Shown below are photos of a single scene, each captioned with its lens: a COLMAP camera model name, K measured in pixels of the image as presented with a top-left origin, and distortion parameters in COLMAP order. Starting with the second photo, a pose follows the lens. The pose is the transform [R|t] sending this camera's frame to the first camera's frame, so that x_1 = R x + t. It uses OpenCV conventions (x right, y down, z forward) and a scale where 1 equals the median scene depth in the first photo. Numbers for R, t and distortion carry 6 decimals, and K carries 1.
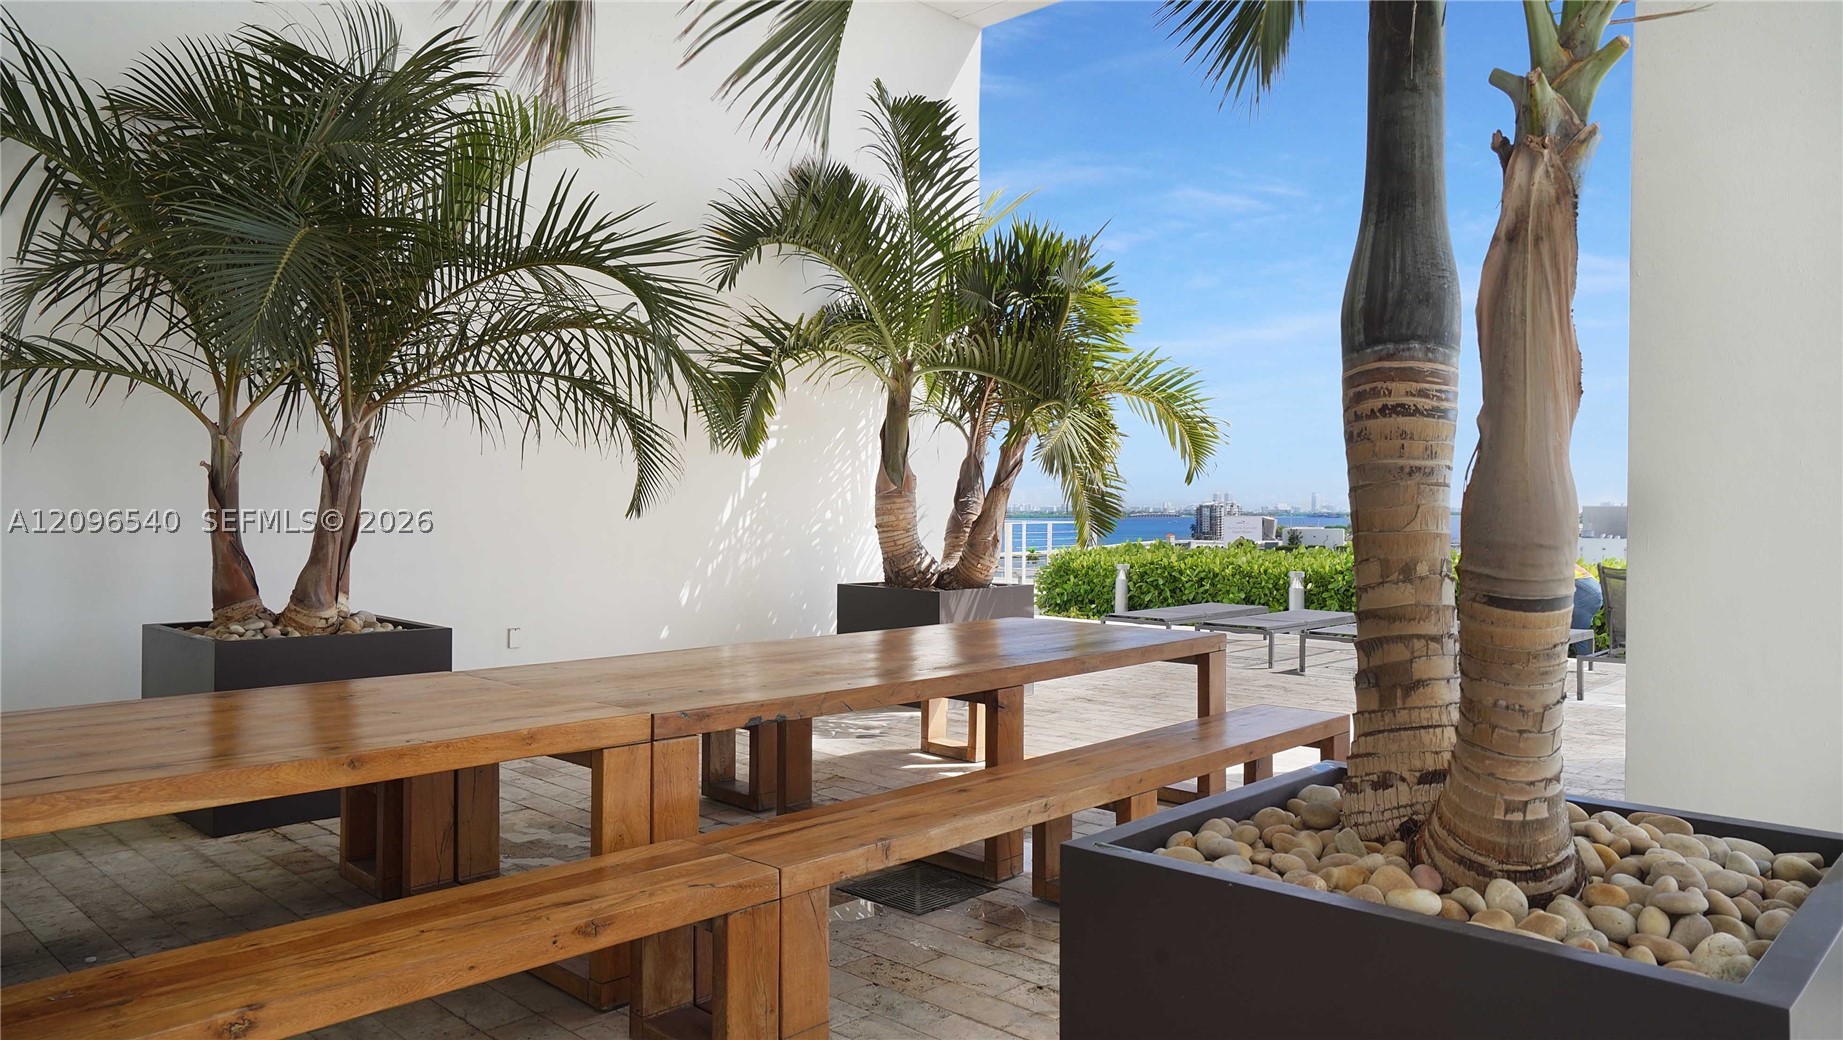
lens RADIAL K [[1248.7, 0, 921.9], [0, 1248.7, 518.6], [0, 0, 1]] dist [0.000676, 0.000014]
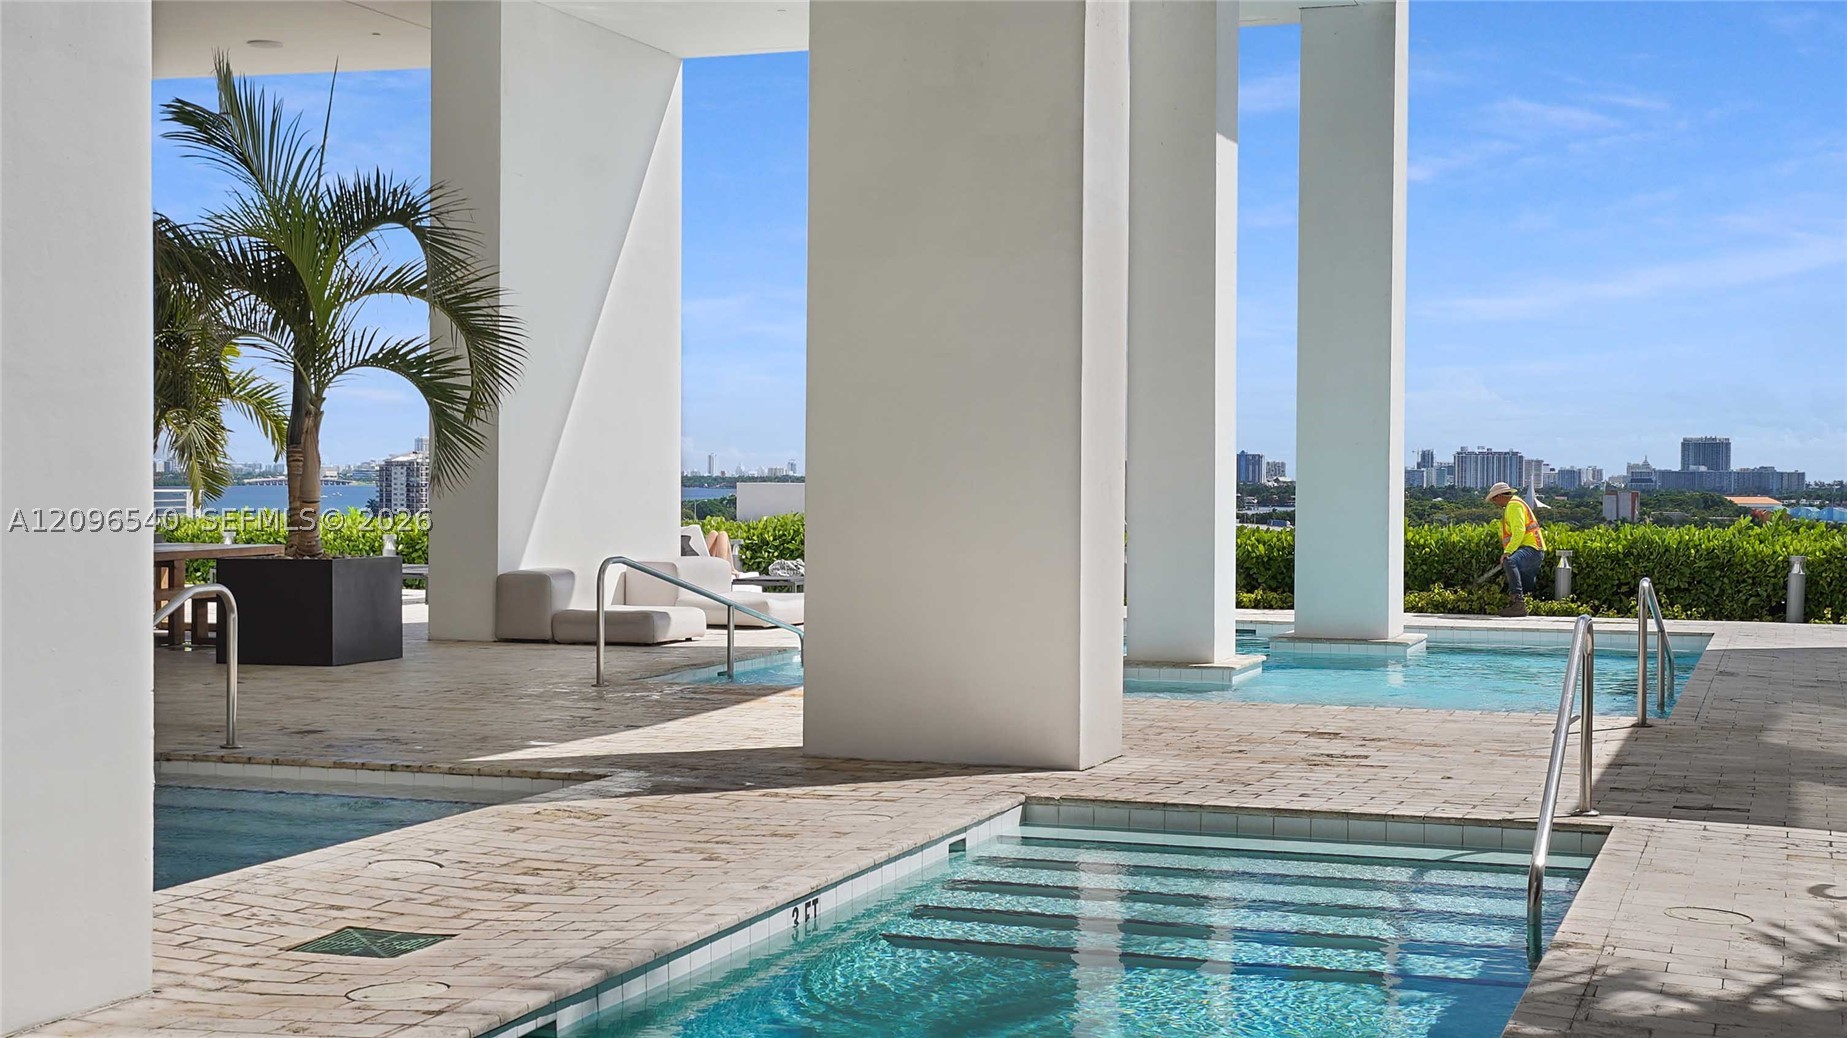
lens RADIAL K [[2538.9, 0, 920.0], [0, 2538.9, 524.2], [0, 0, 1]] dist [0.079839, 0.000000]
pose [[0.910957, -0.005791, 0.412460, -0.351651], [0.000045, 0.999903, 0.013938, 0.002522], [-0.412501, -0.012679, 0.910869, -2.155794]]
